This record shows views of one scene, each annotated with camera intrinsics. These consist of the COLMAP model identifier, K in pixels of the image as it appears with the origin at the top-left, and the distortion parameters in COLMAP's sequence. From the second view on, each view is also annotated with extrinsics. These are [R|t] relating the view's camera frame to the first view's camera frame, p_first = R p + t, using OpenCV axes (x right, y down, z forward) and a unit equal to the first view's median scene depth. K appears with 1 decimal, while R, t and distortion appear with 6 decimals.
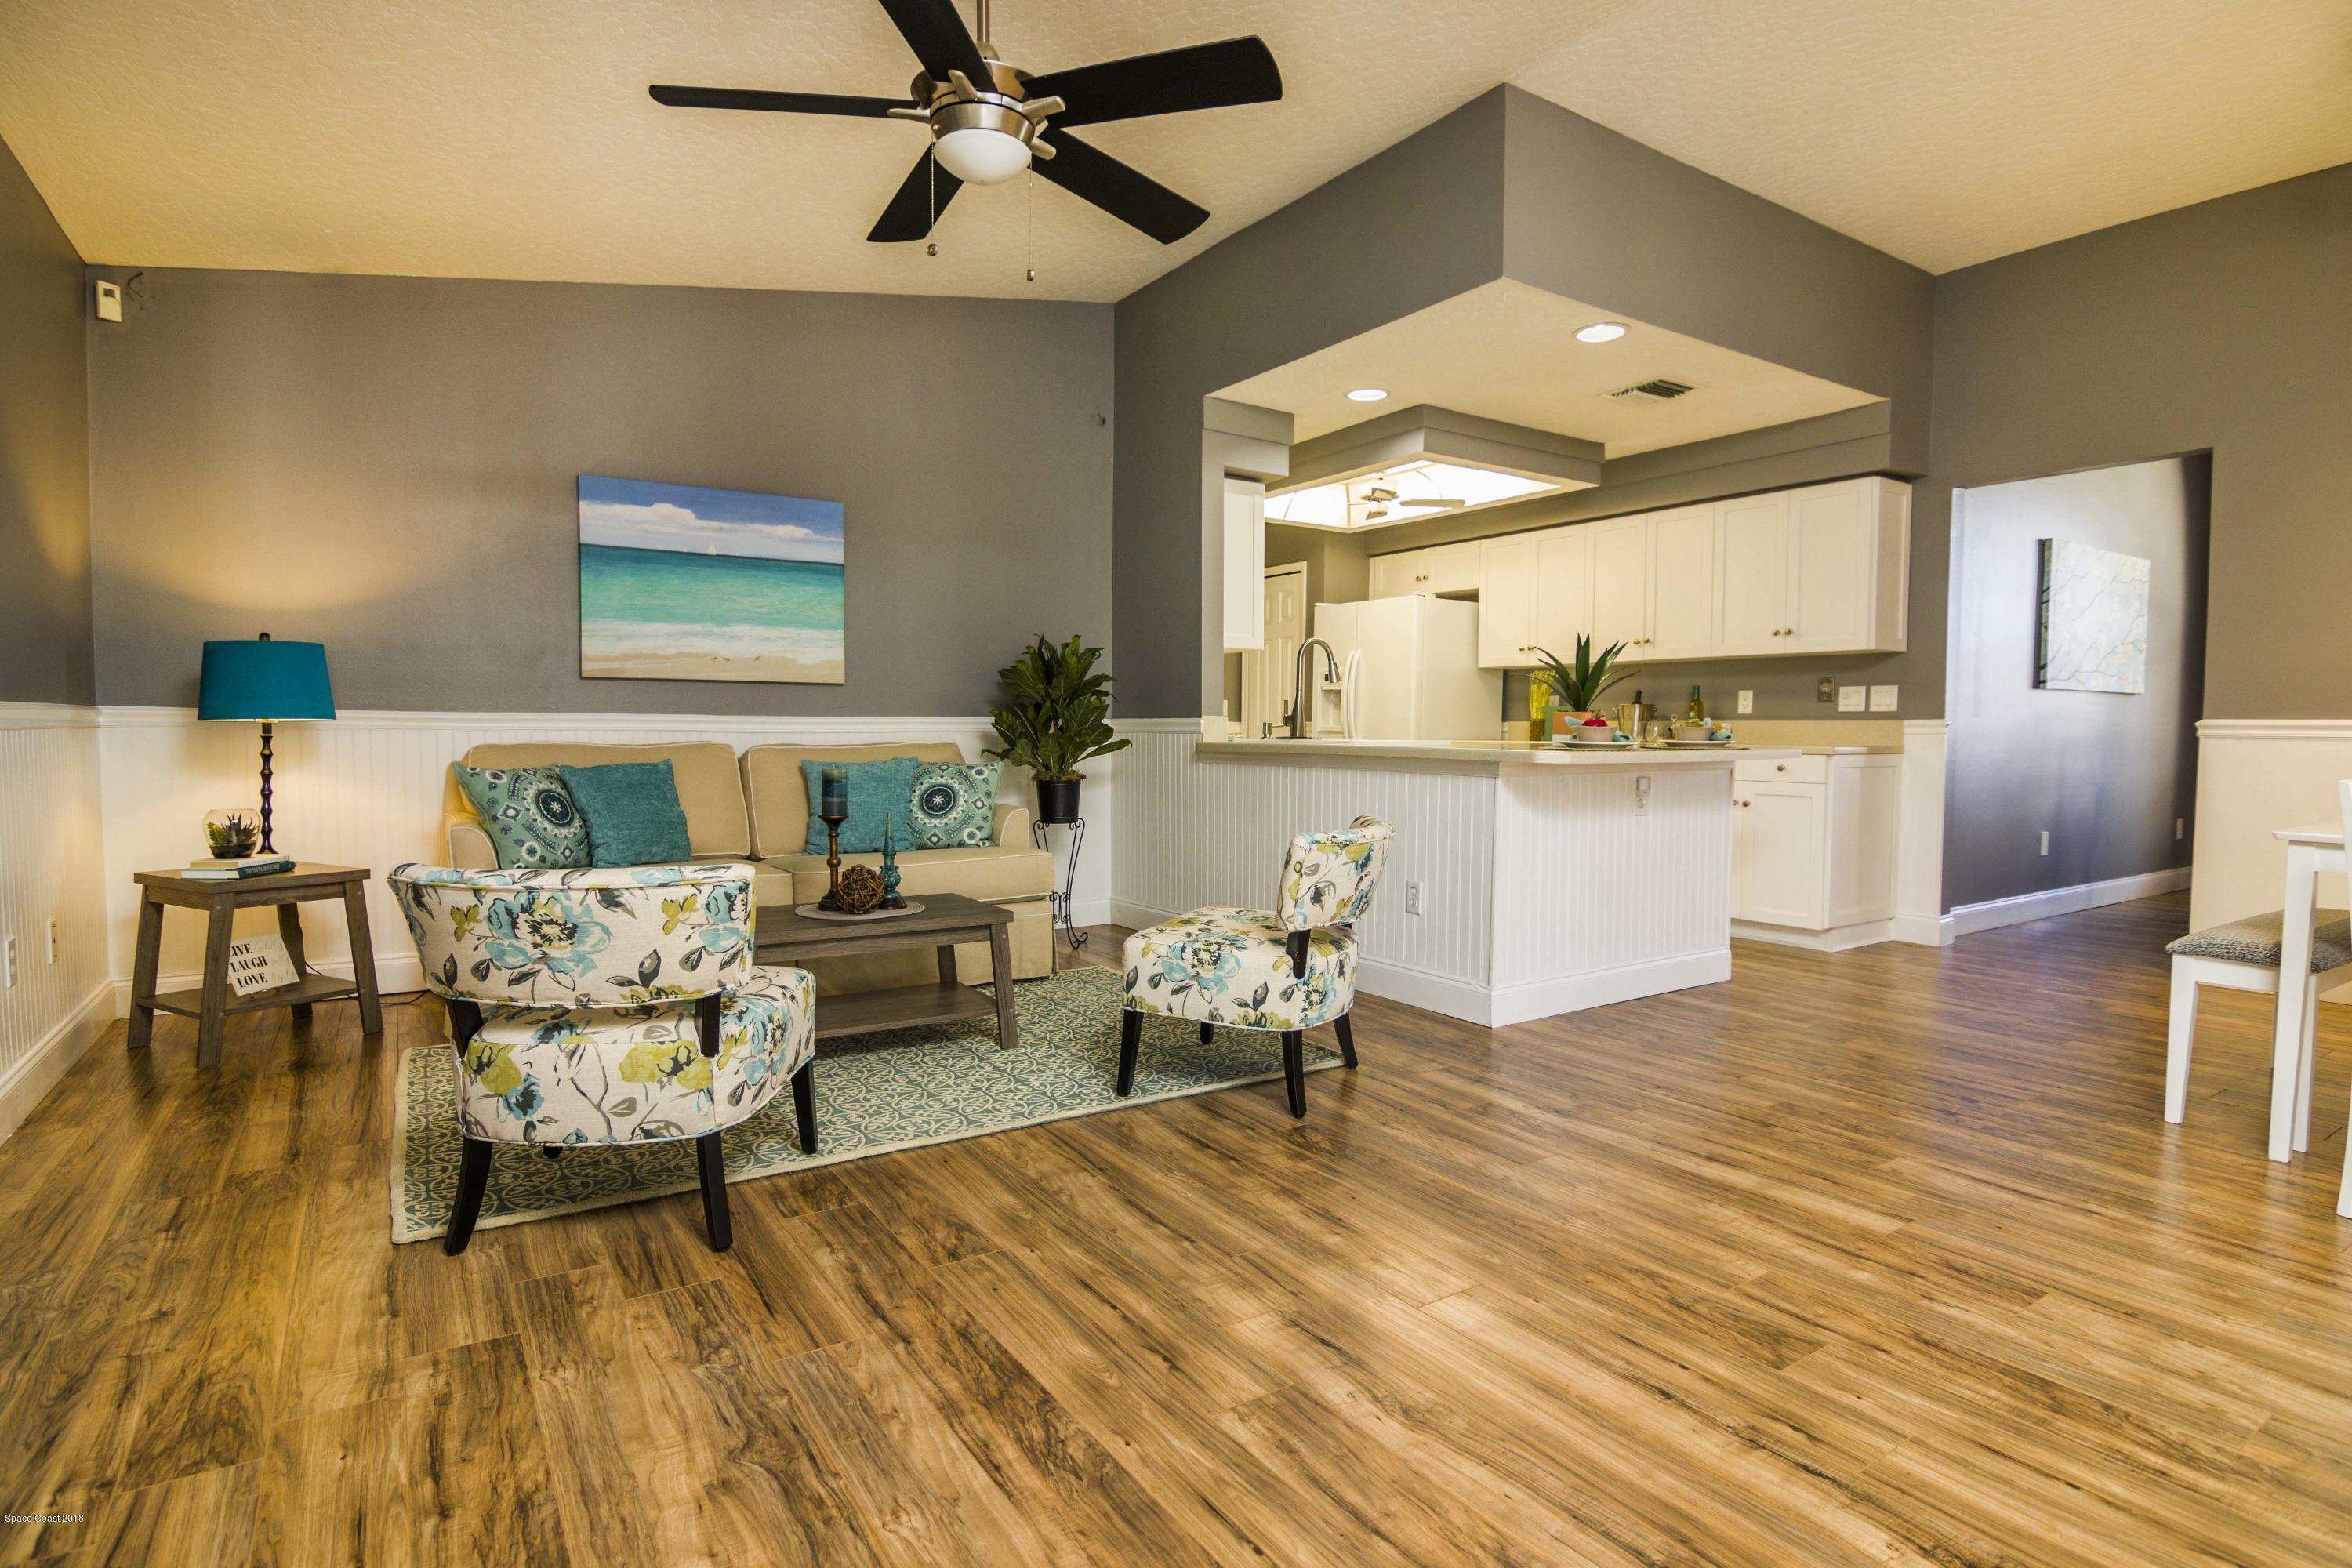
lens RADIAL K [[1195.7, 0, 1166.8], [0, 1195.7, 785.5], [0, 0, 1]] dist [-0.022181, 0.000524]
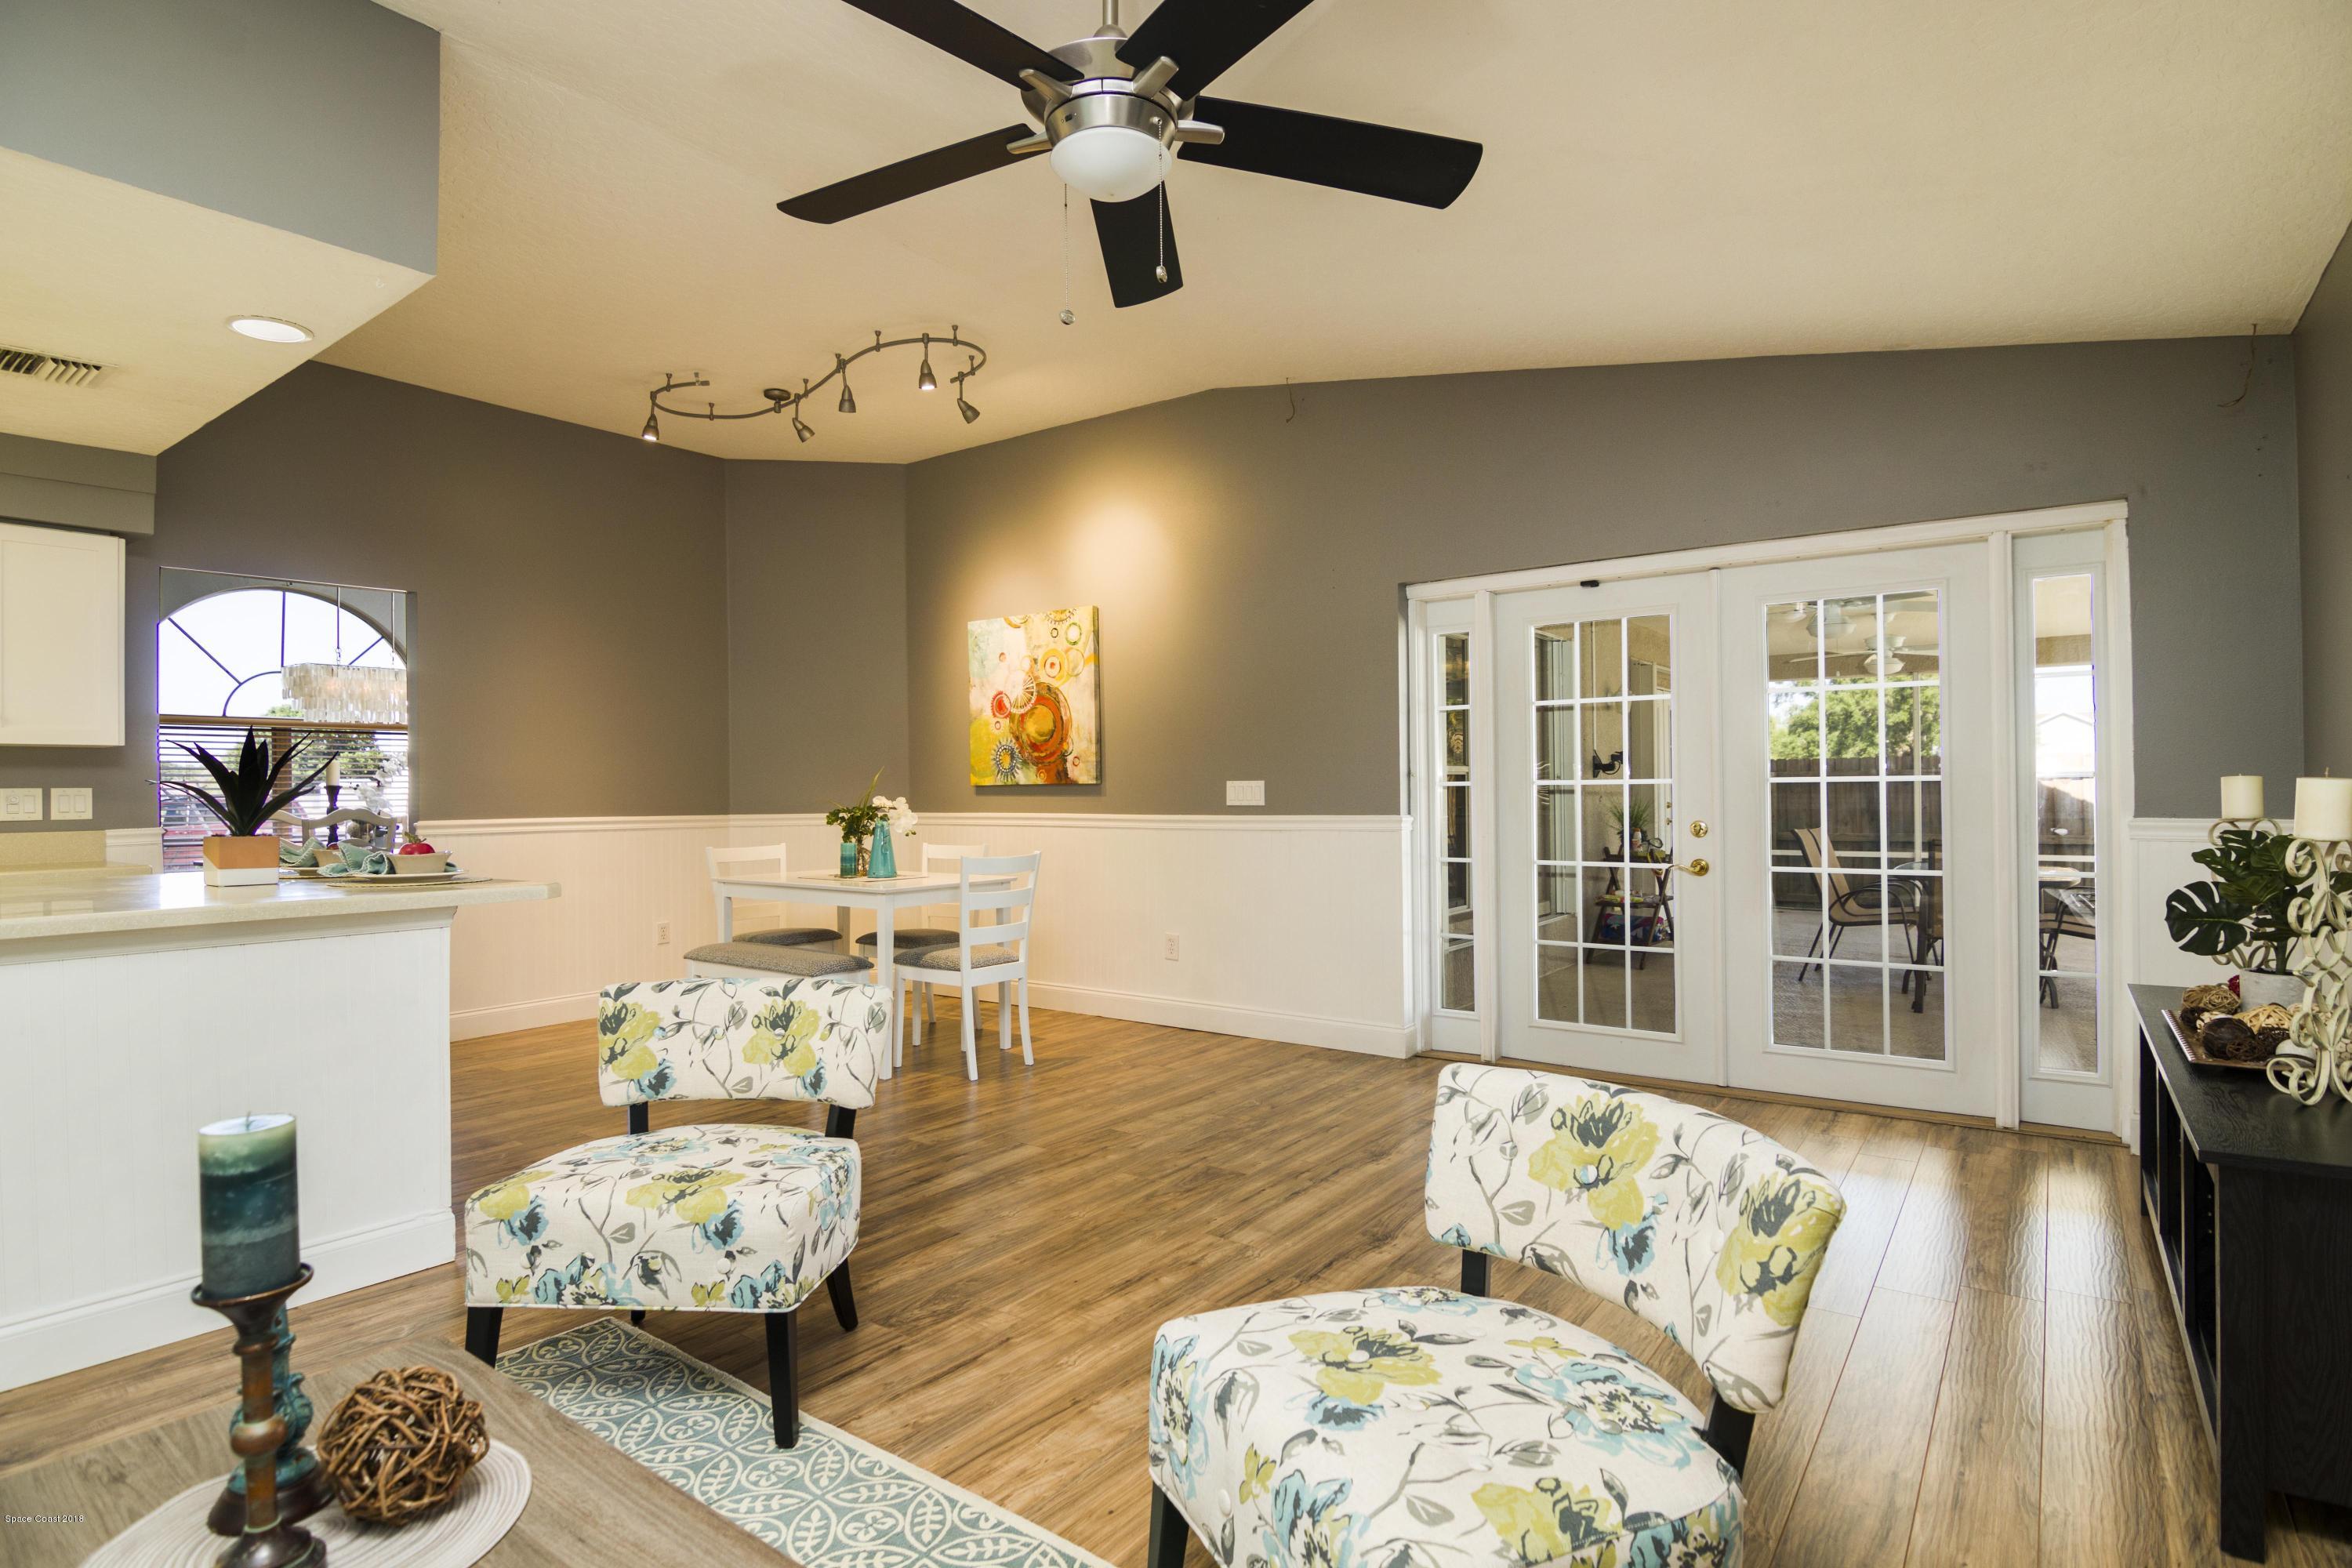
lens RADIAL K [[1195.7, 0, 1166.8], [0, 1195.7, 785.5], [0, 0, 1]] dist [-0.022181, 0.000524]
pose [[-0.348958, 0.001261, 0.937138, -0.487696], [0.054223, 0.998351, 0.018847, -0.071340], [-0.935569, 0.057391, -0.348450, 0.680012]]
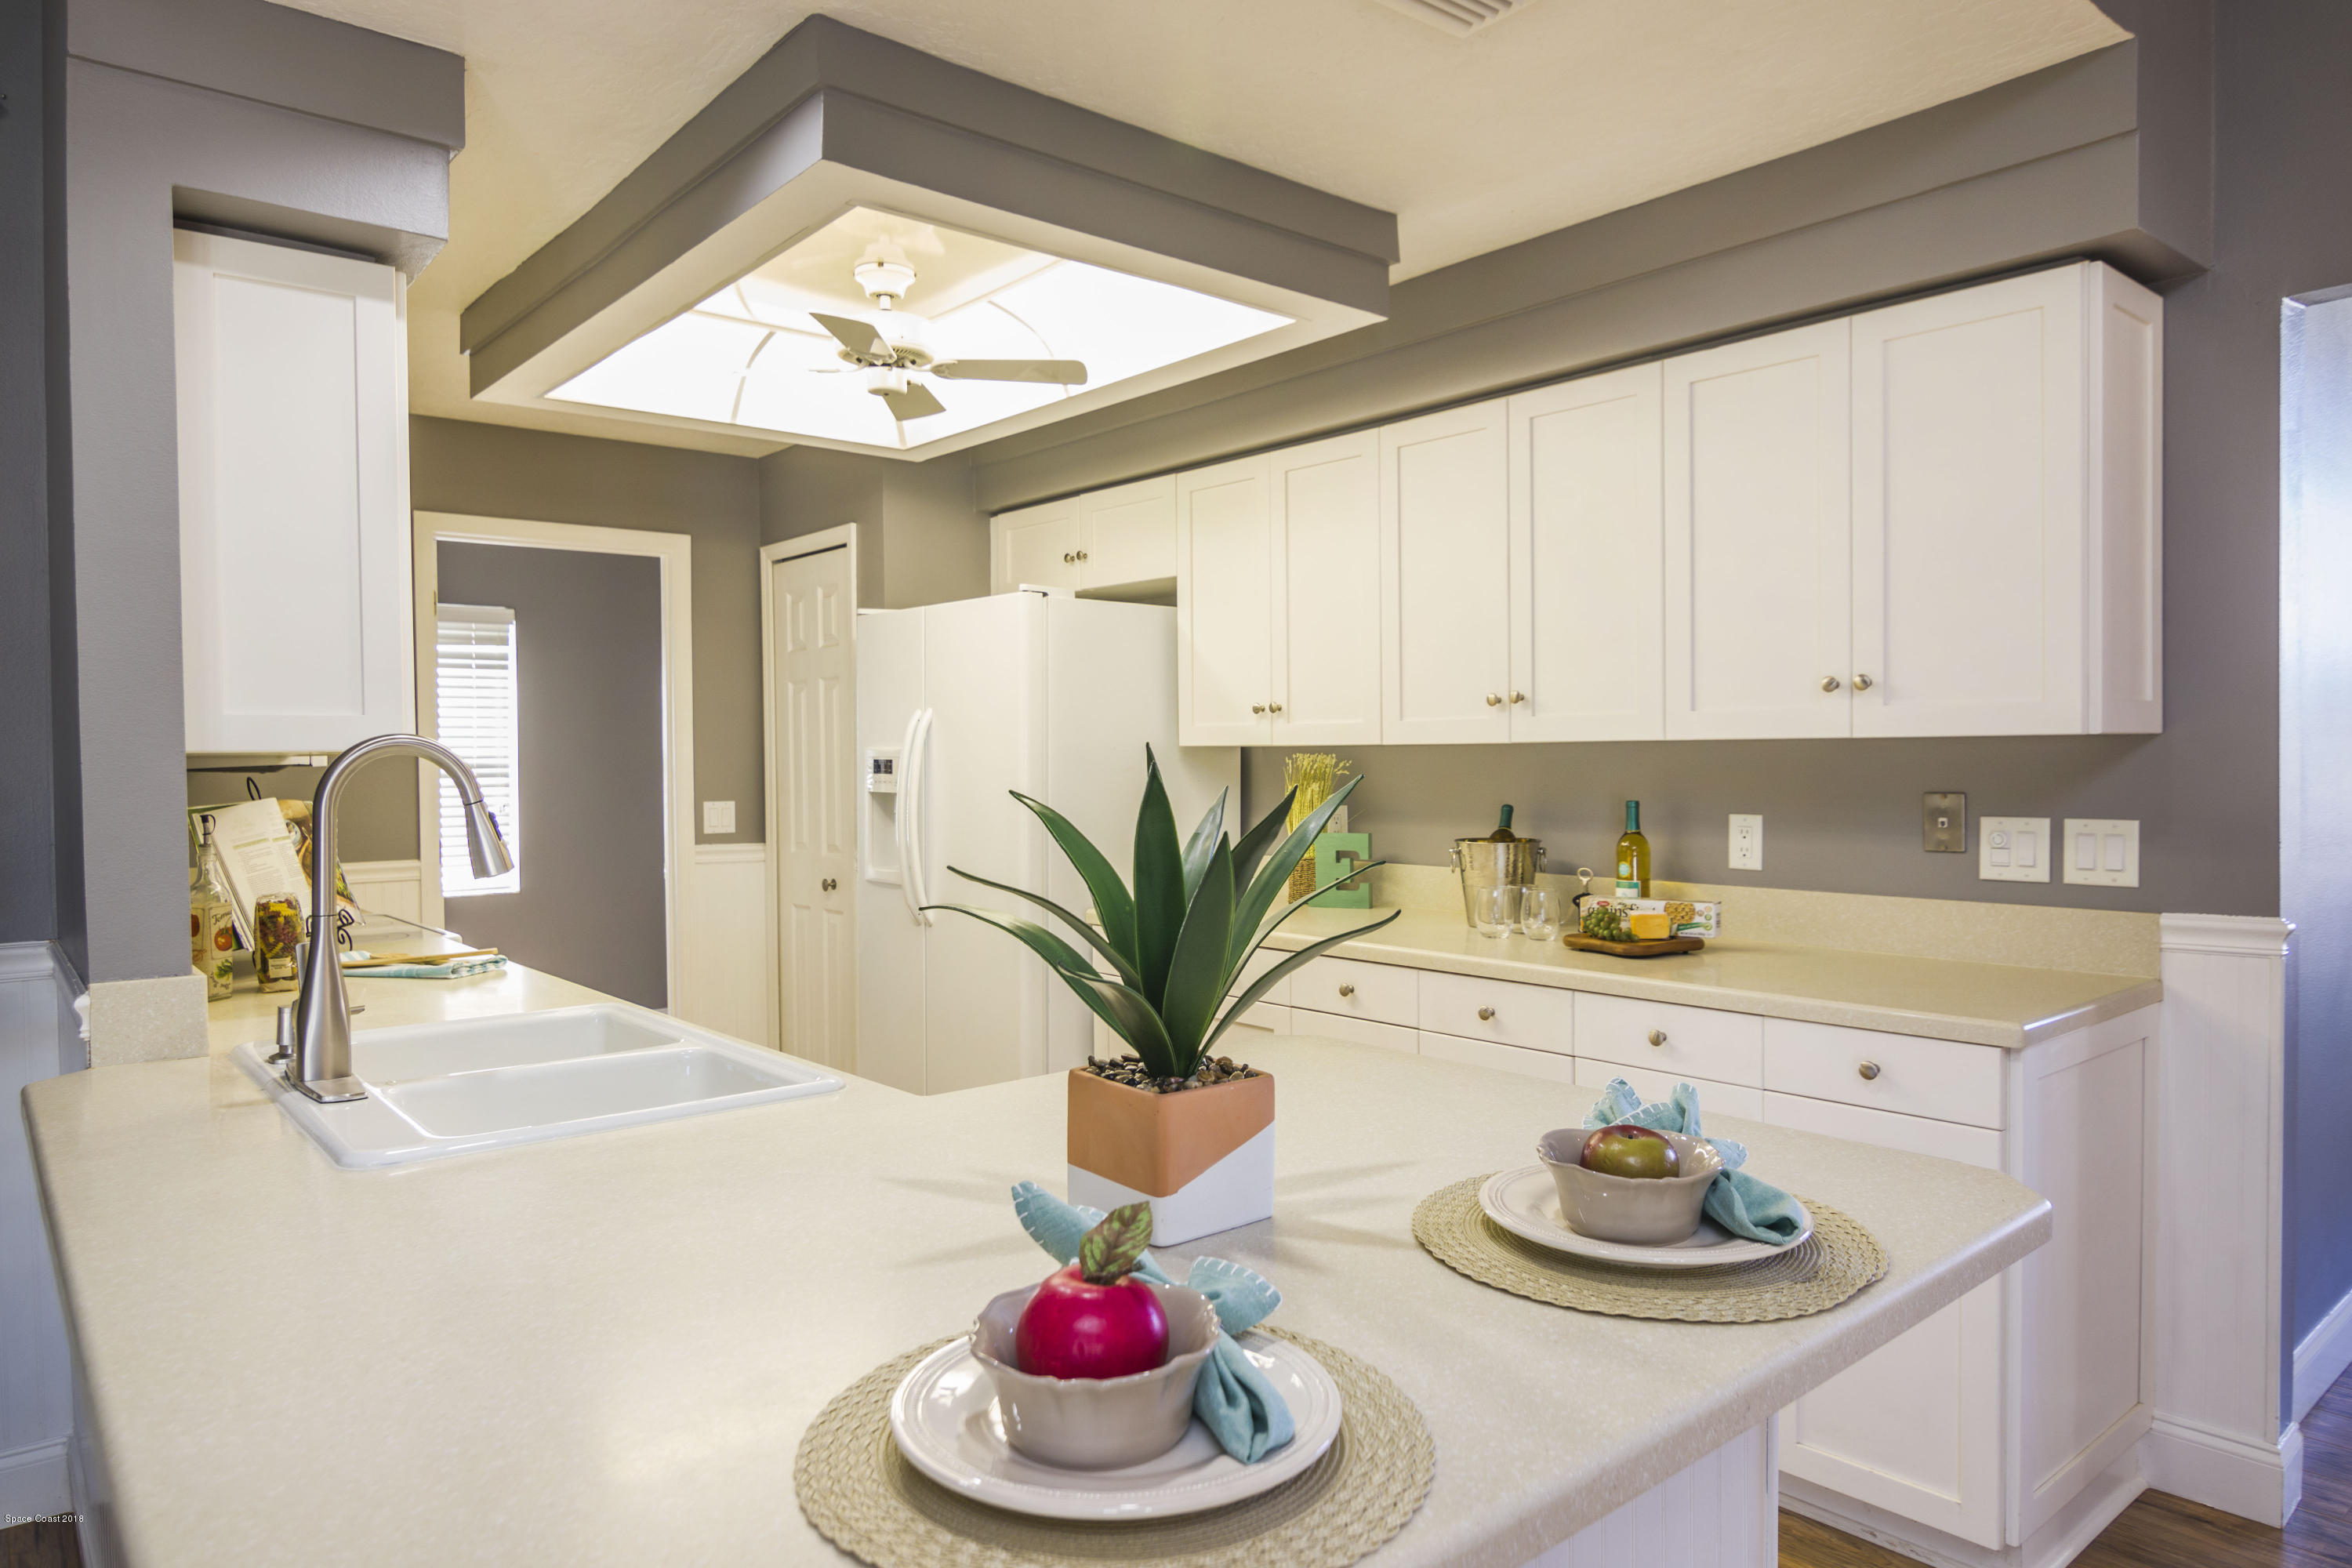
lens RADIAL K [[1472.9, 0, 1176.0], [0, 1472.9, 784.0], [0, 0, 1]] dist [-0.022322, -0.000487]
pose [[0.992251, -0.020415, 0.122561, 0.292356], [0.023692, 0.999398, -0.025334, -0.107245], [-0.121970, 0.028042, 0.992138, 0.665910]]
